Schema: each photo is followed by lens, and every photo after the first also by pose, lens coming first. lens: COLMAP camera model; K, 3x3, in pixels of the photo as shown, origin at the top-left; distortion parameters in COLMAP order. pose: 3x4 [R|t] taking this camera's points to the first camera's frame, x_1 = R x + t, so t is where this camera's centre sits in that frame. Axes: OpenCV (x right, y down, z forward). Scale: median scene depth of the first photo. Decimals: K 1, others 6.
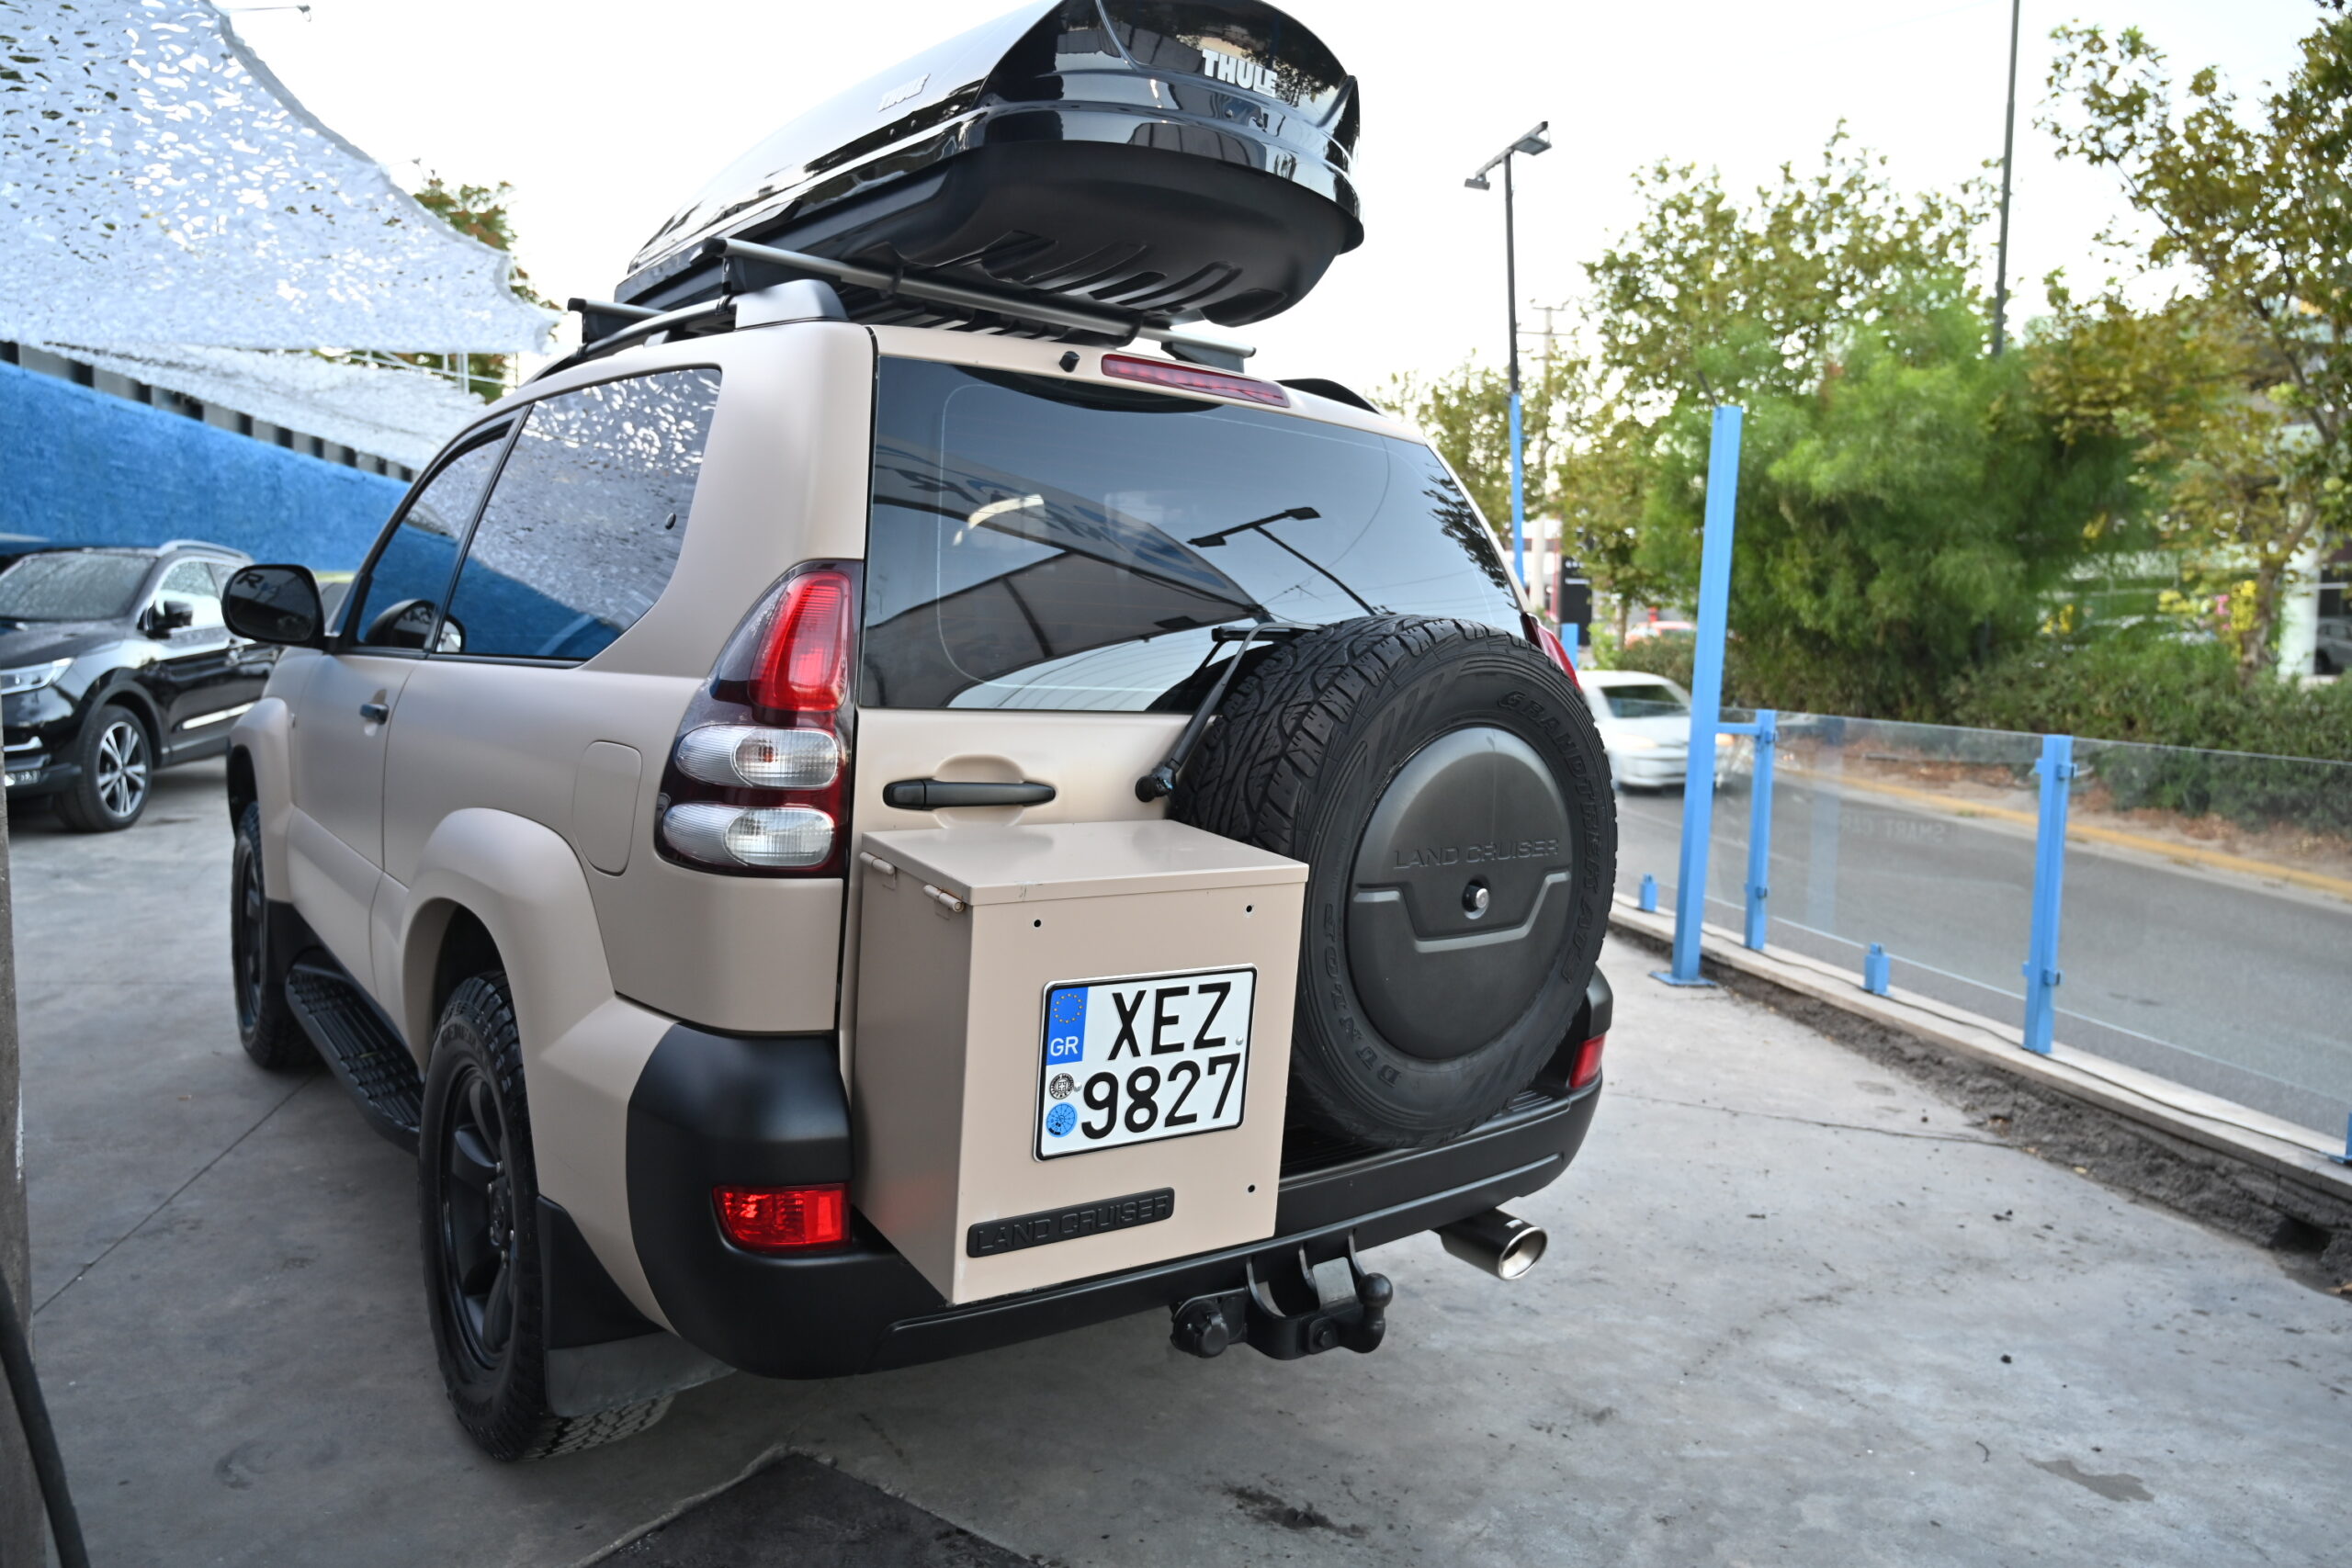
lens RADIAL K [[1565.5, 0, 1187.2], [0, 1565.5, 771.5], [0, 0, 1]] dist [-0.015073, -0.005117]
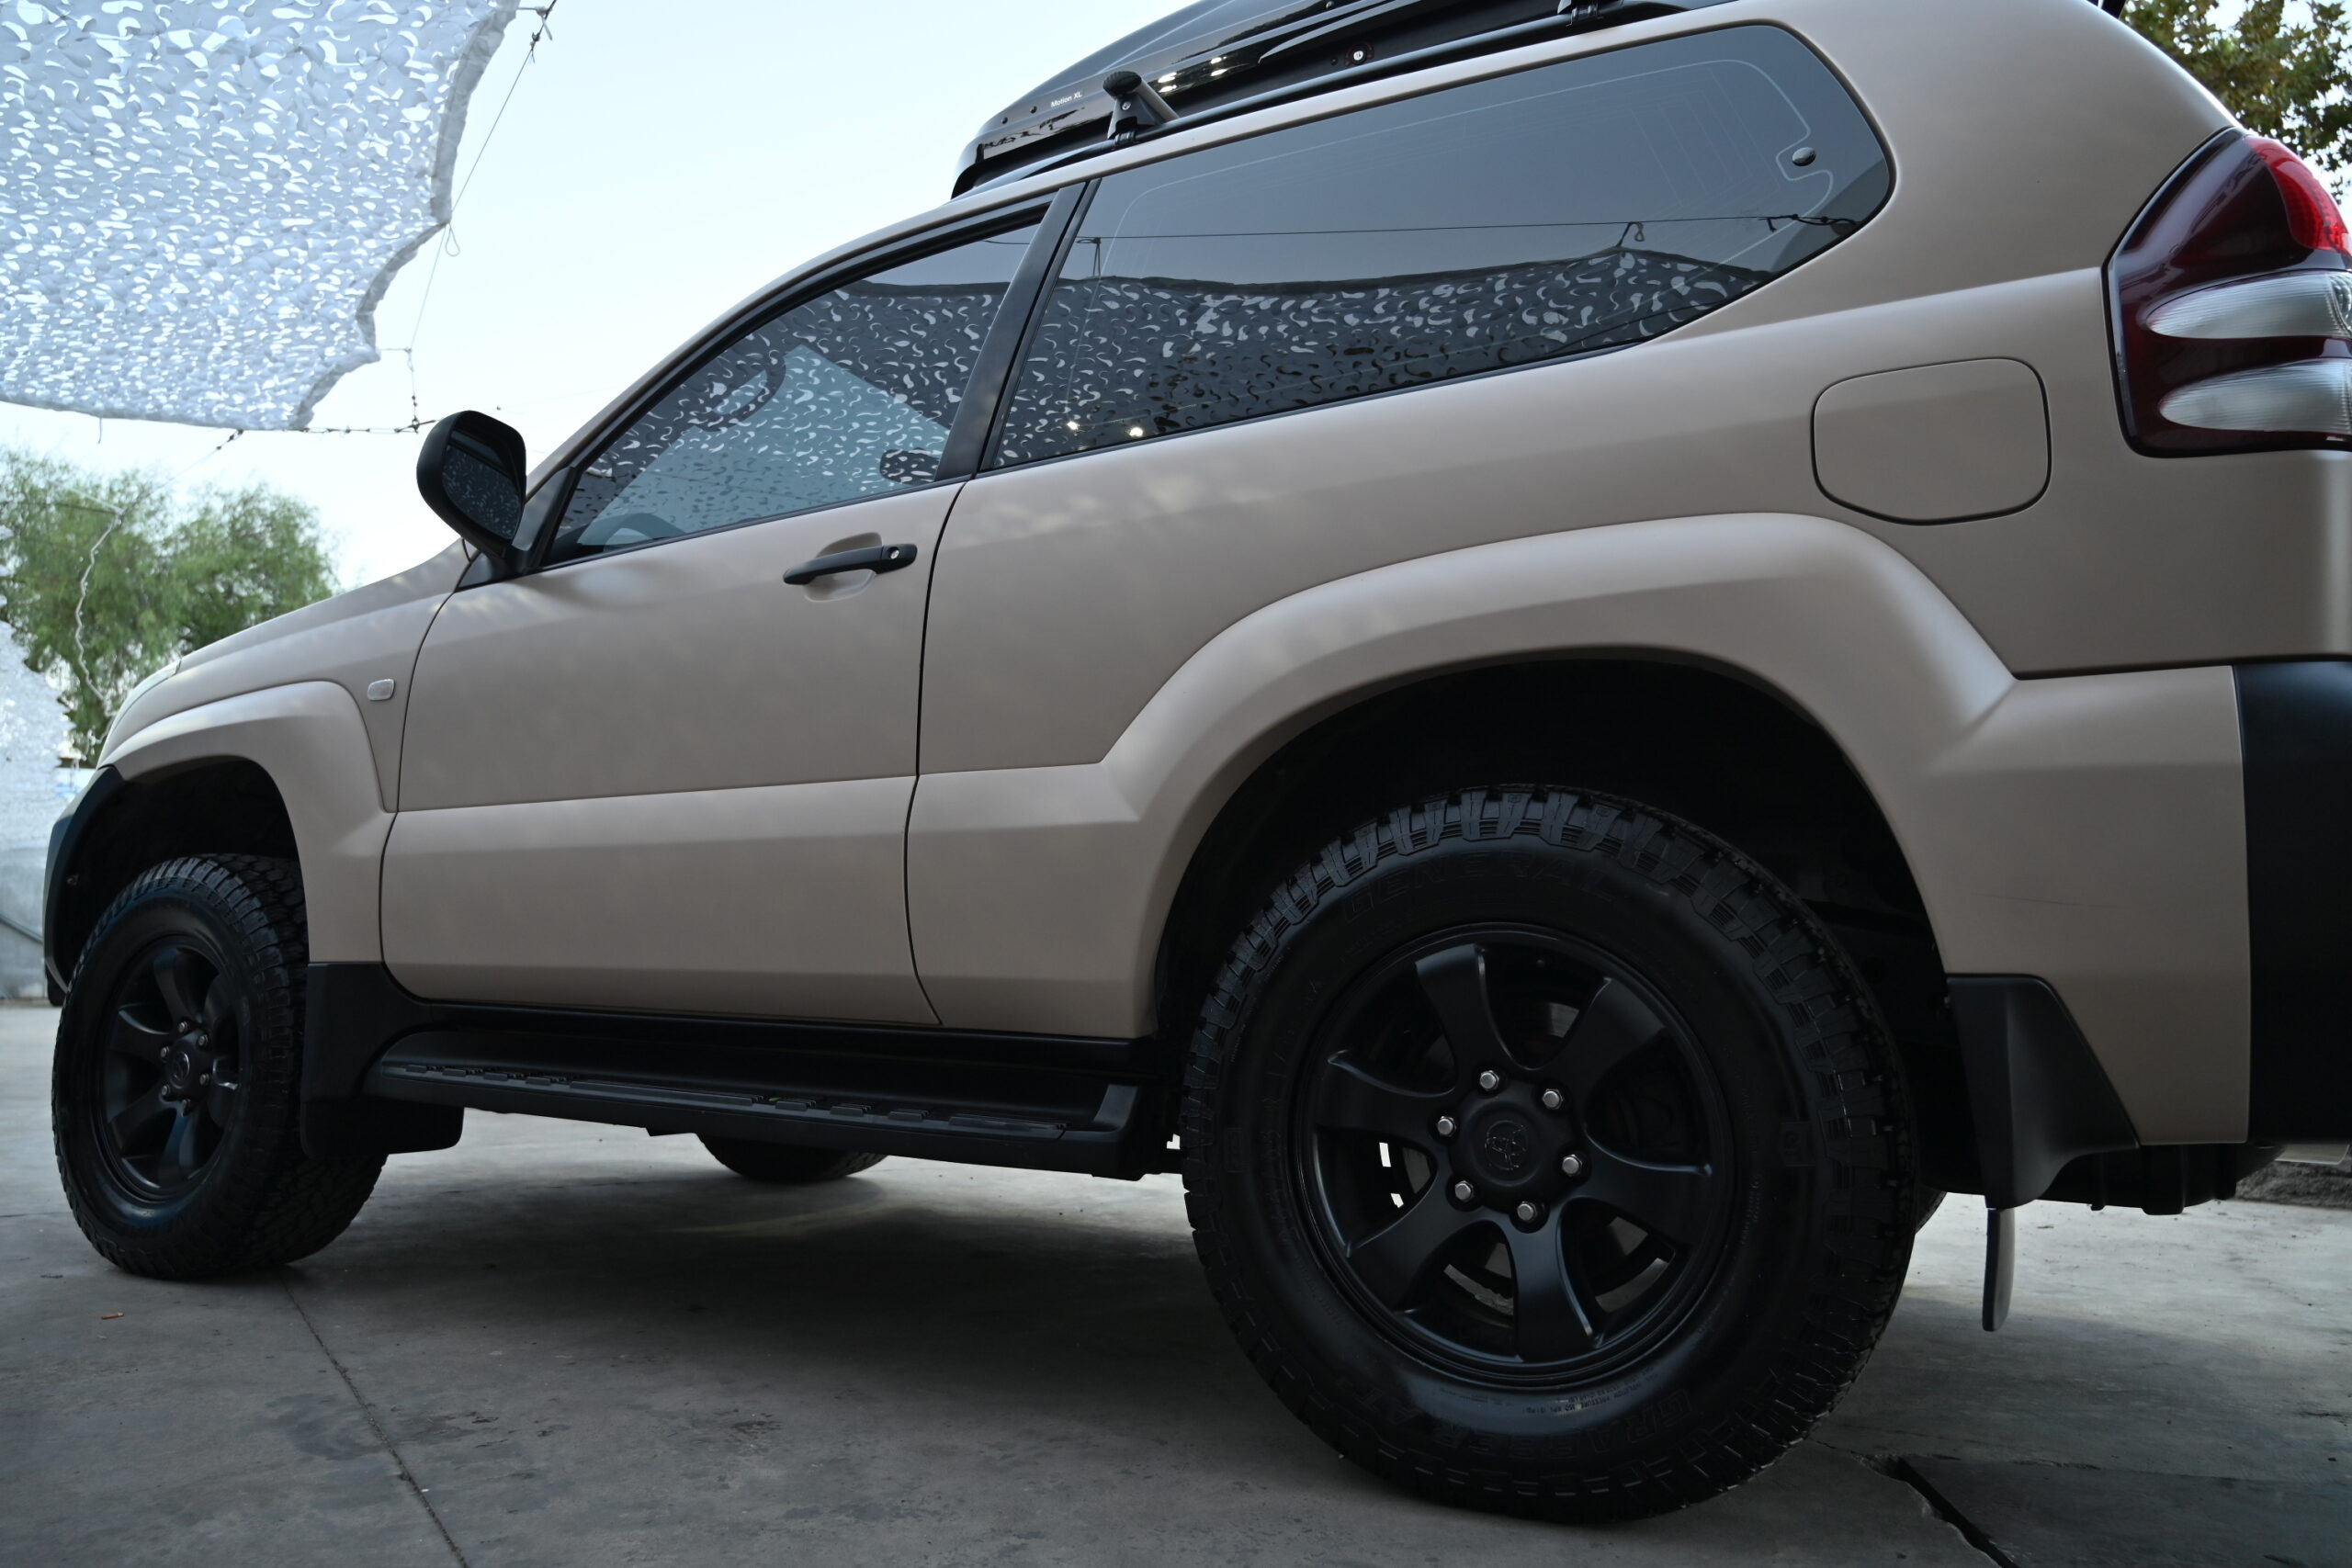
lens RADIAL K [[1564.3, 0, 1176.0], [0, 1564.3, 784.0], [0, 0, 1]] dist [-0.007644, -0.001465]
pose [[0.912362, 0.017760, 0.409000, -0.121696], [0.066529, 0.979346, -0.190933, 0.035951], [-0.403943, 0.201410, 0.892336, 0.062579]]
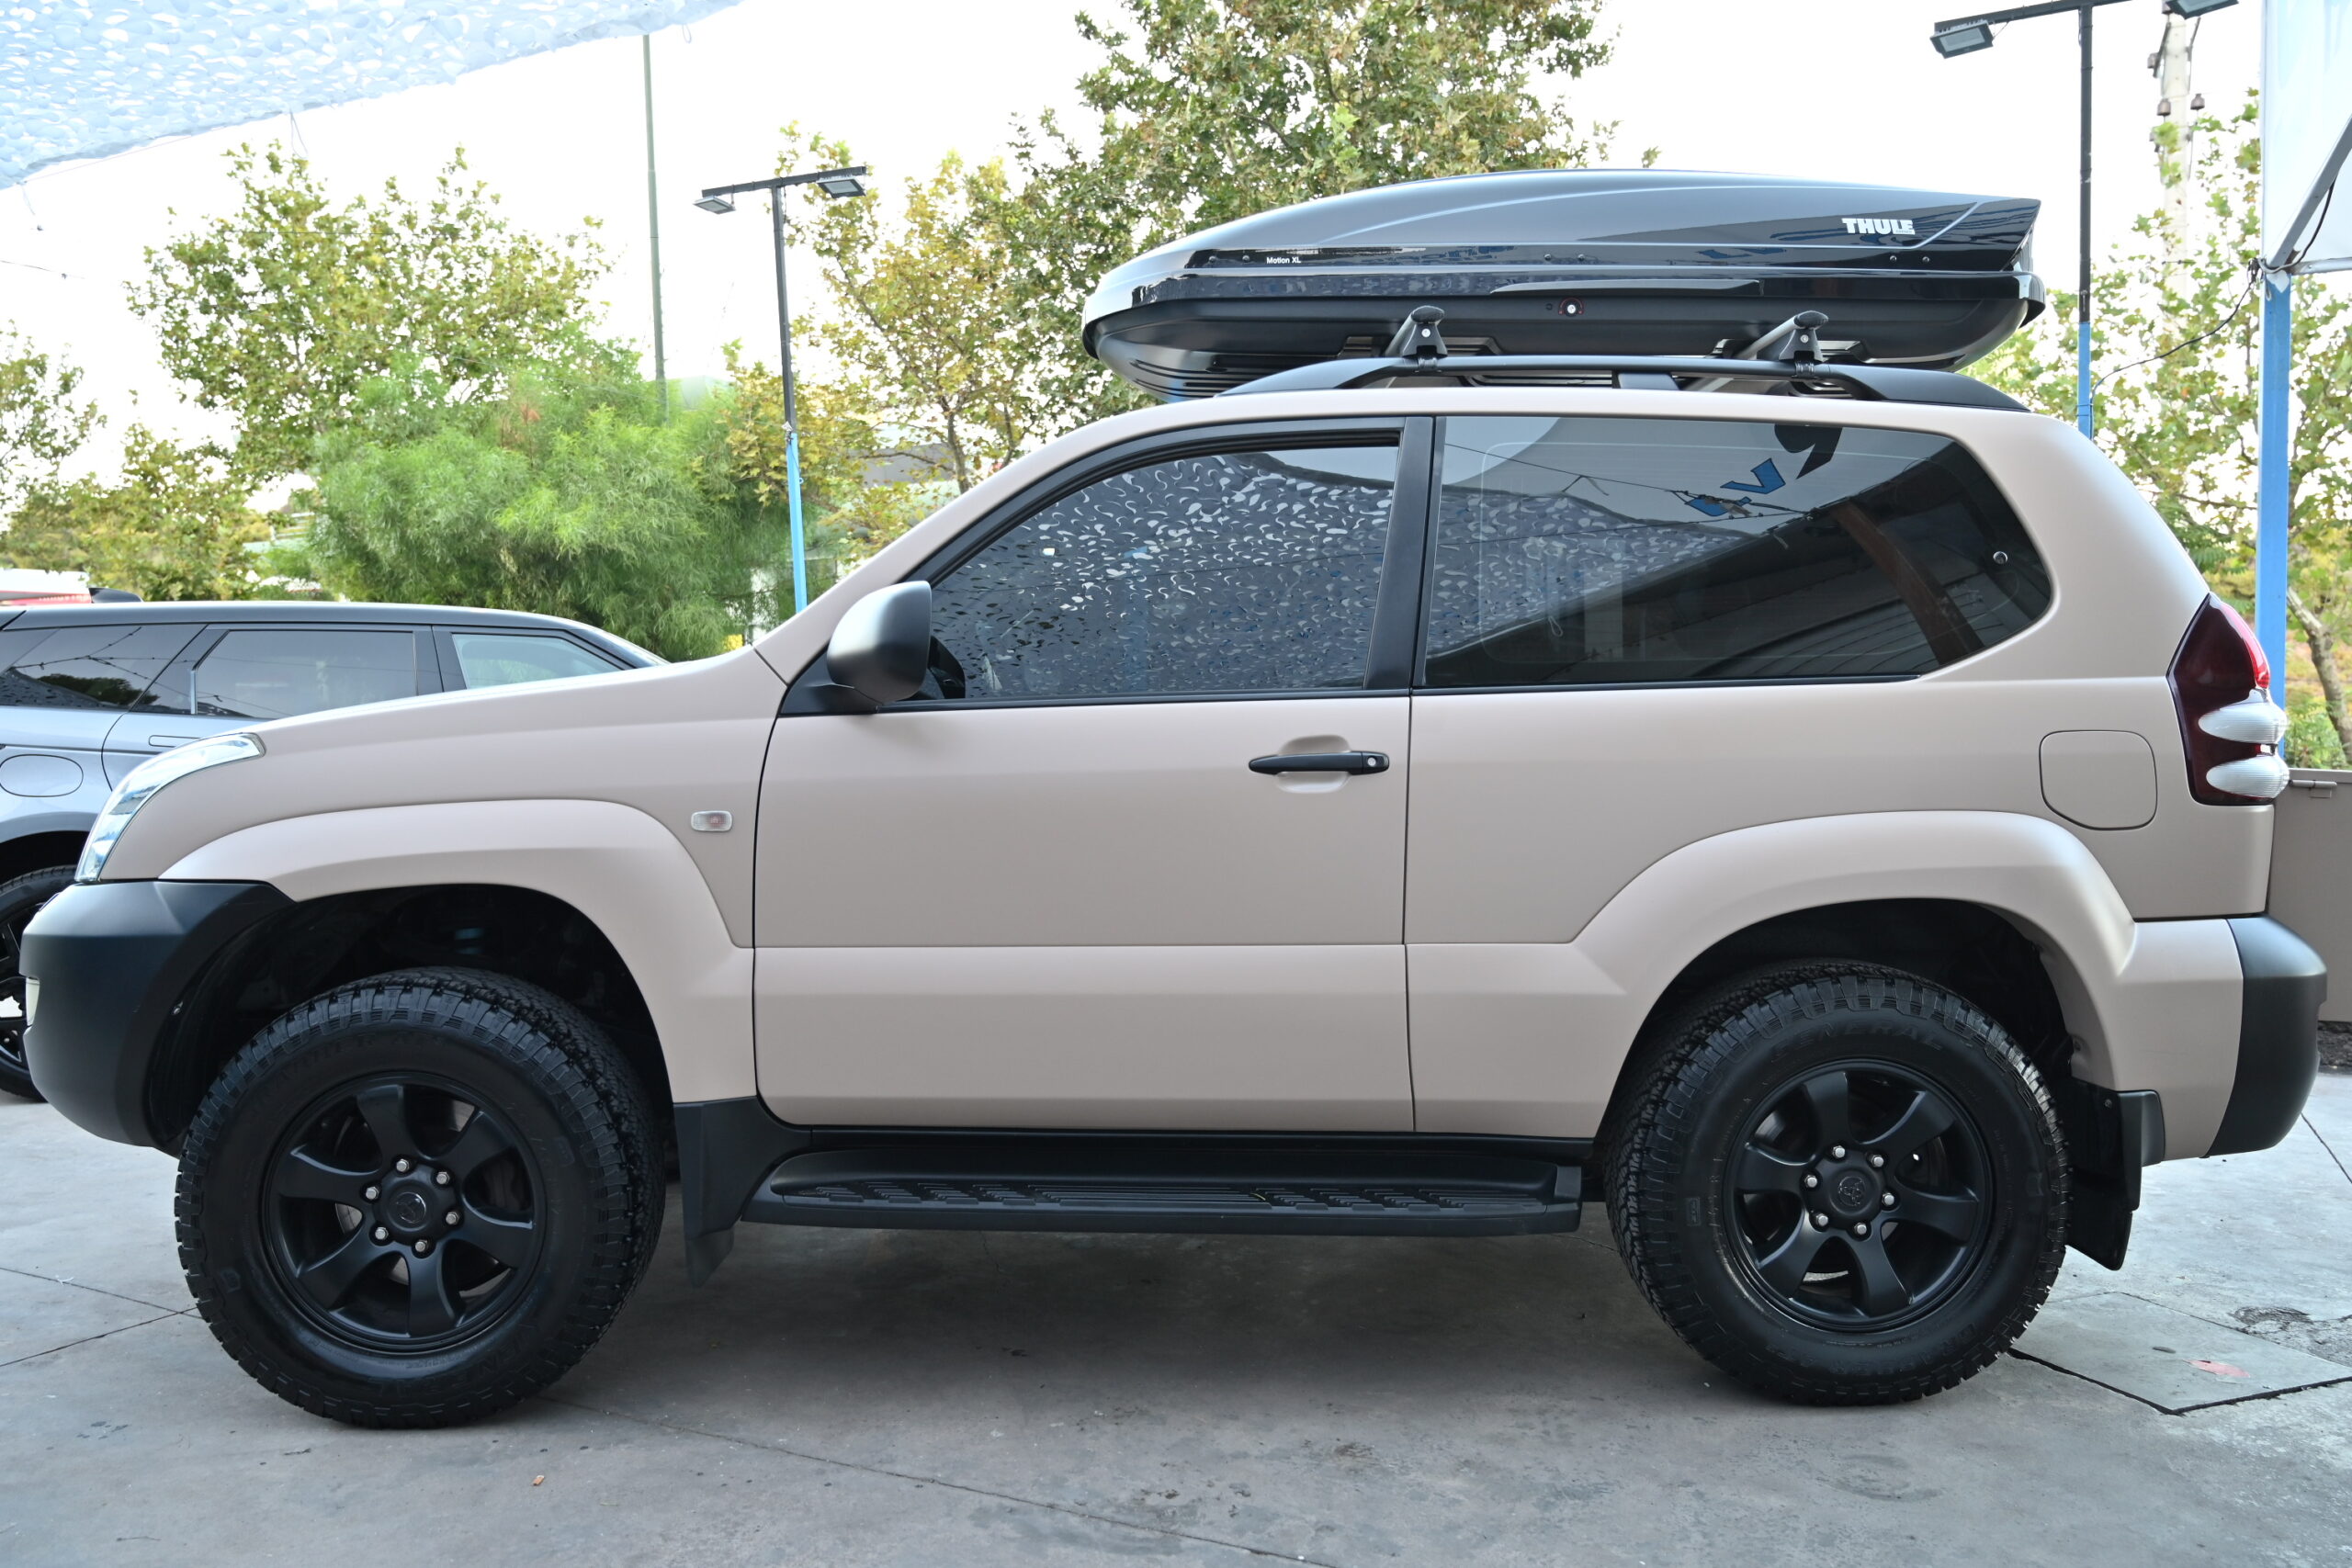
lens RADIAL K [[1705.2, 0, 1188.4], [0, 1705.2, 791.1], [0, 0, 1]] dist [-0.009650, -0.002371]
pose [[0.577493, -0.073314, 0.813097, -0.236653], [0.100968, 0.994727, 0.017980, -0.008521], [-0.810128, 0.071713, 0.581851, 0.096011]]
